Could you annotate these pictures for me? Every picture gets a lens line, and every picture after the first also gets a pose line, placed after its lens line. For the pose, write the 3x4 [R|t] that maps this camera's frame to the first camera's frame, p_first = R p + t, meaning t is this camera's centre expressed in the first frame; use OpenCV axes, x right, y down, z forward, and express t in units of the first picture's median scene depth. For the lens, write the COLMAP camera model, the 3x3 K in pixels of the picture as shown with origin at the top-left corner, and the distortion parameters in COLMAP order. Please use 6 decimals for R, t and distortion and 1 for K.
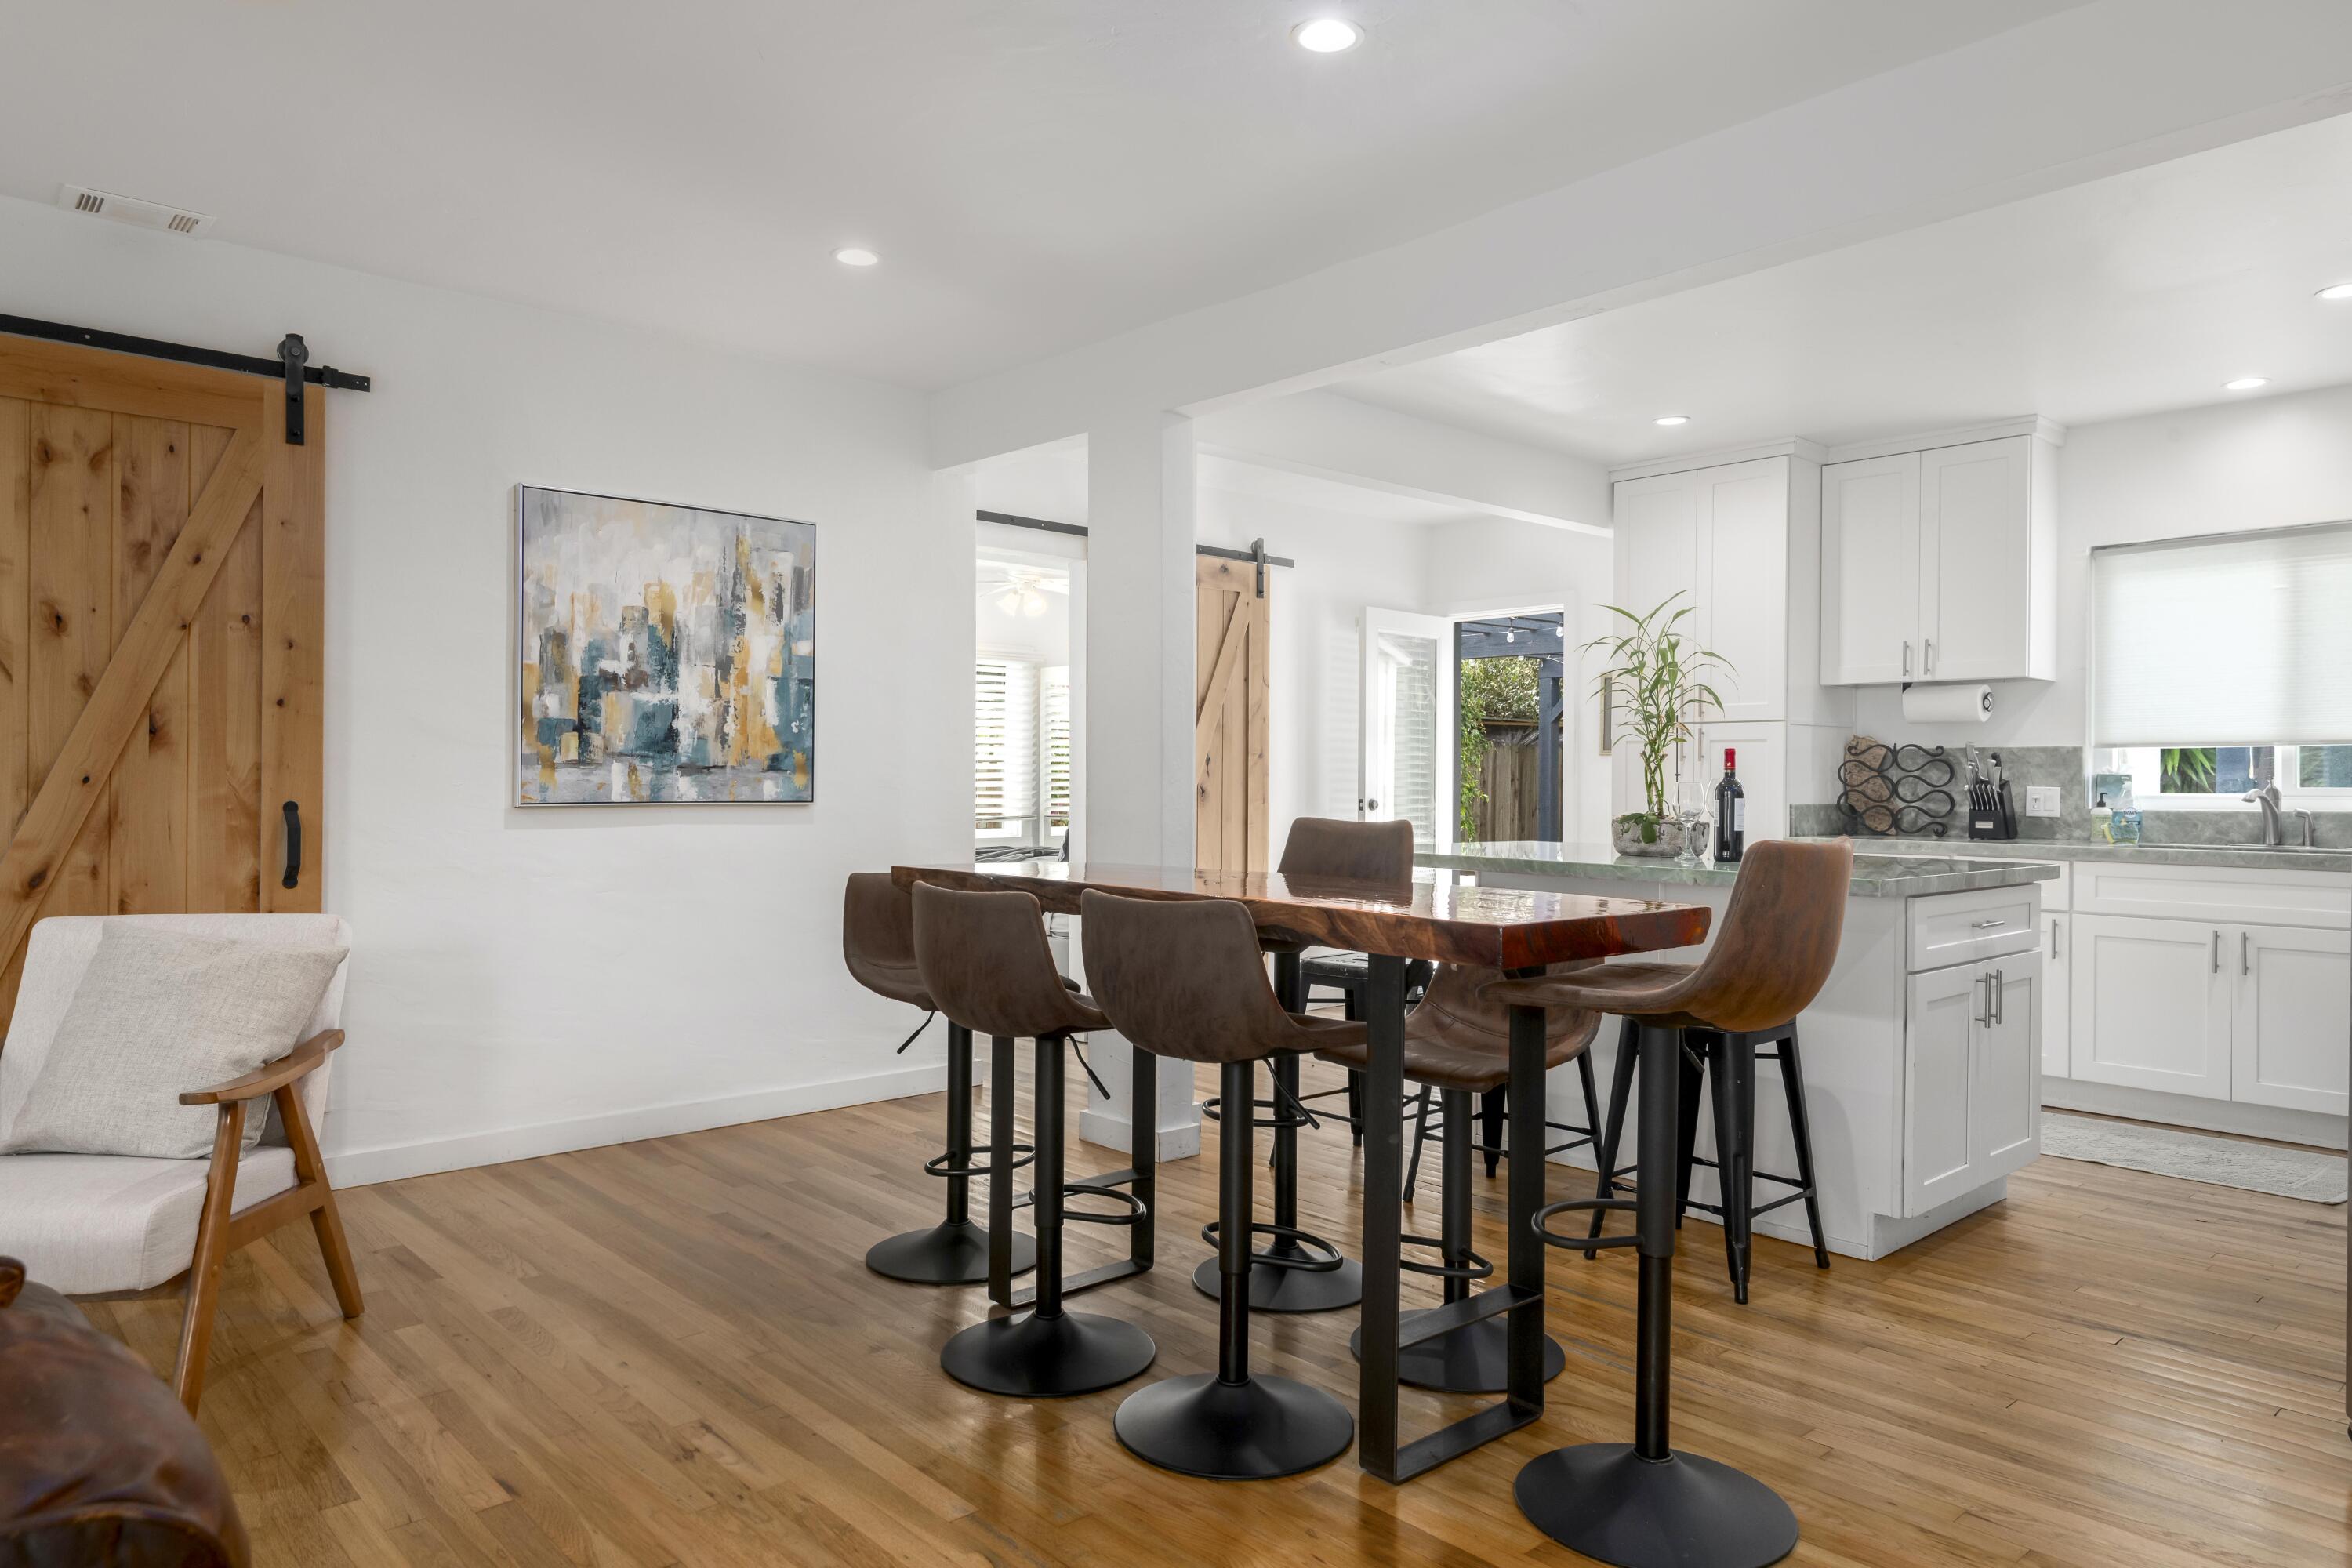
lens RADIAL K [[1489.8, 0, 1176.0], [0, 1489.8, 784.0], [0, 0, 1]] dist [0.019333, -0.000738]
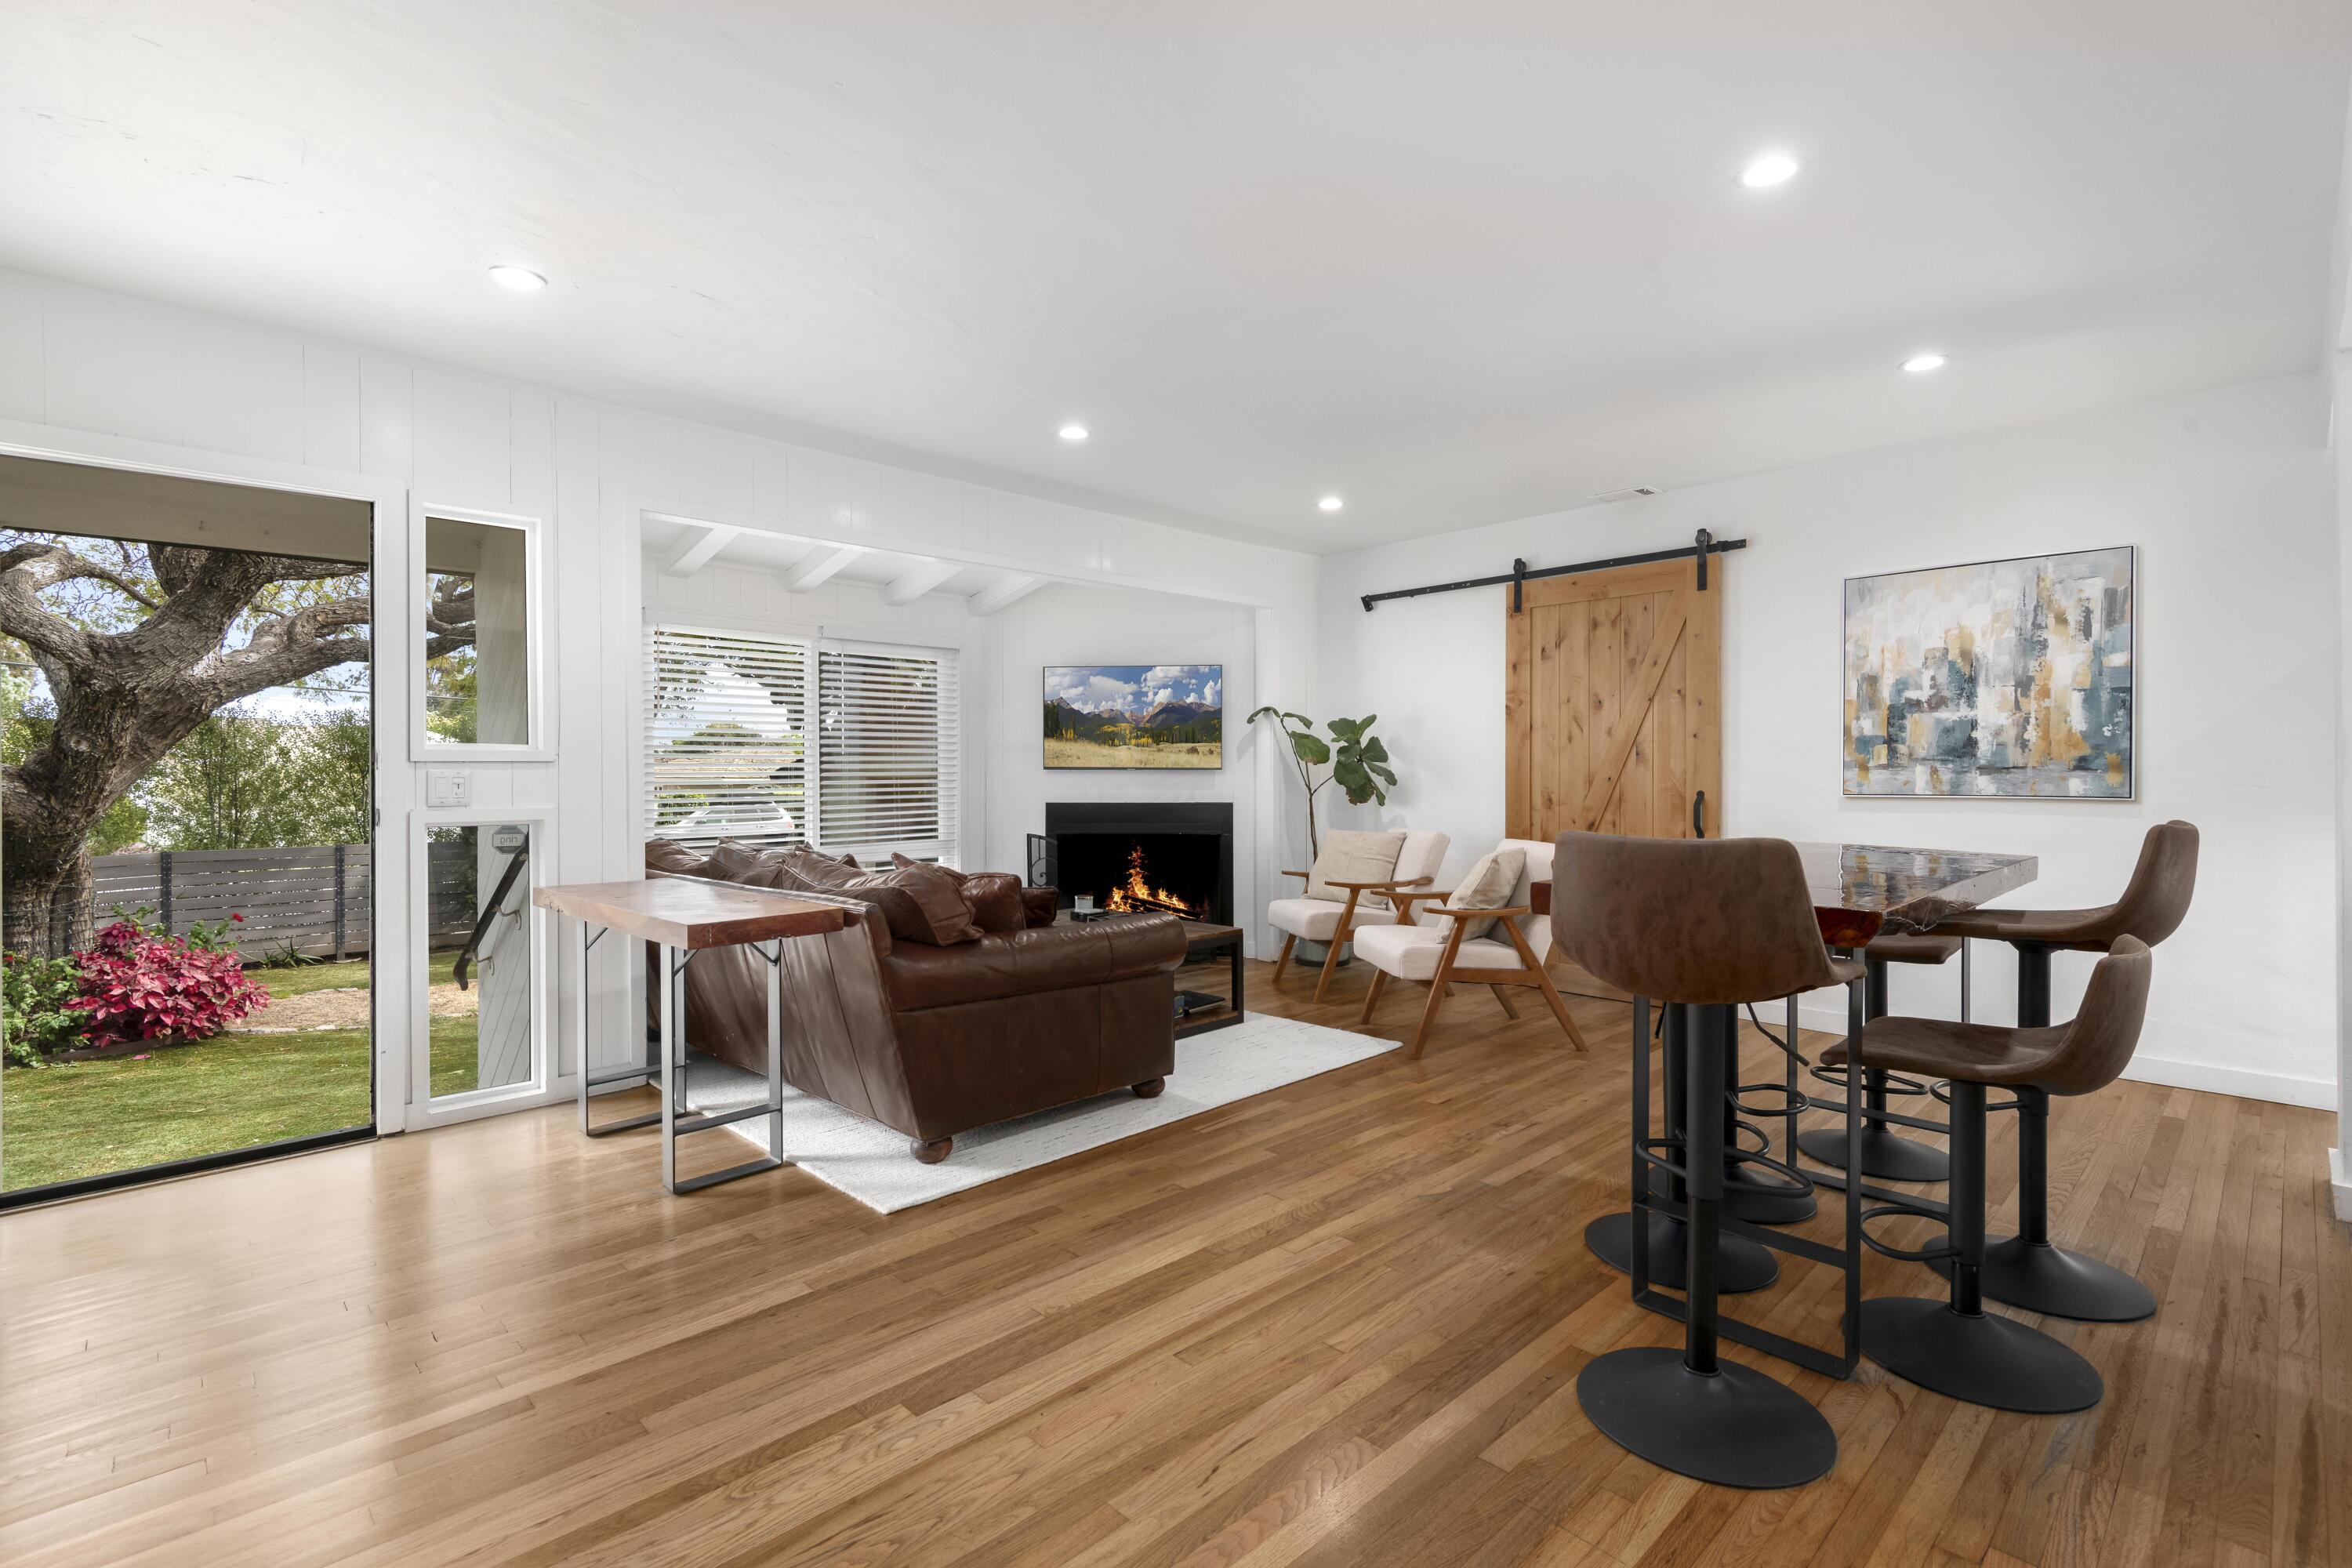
lens RADIAL K [[1093.7, 0, 1176.0], [0, 1093.7, 784.0], [0, 0, 1]] dist [-0.000634, -0.000314]
pose [[0.007322, 0.002281, -0.999971, 0.605194], [-0.002620, 0.999994, 0.002261, 0.001920], [0.999970, 0.002604, 0.007328, 0.314718]]
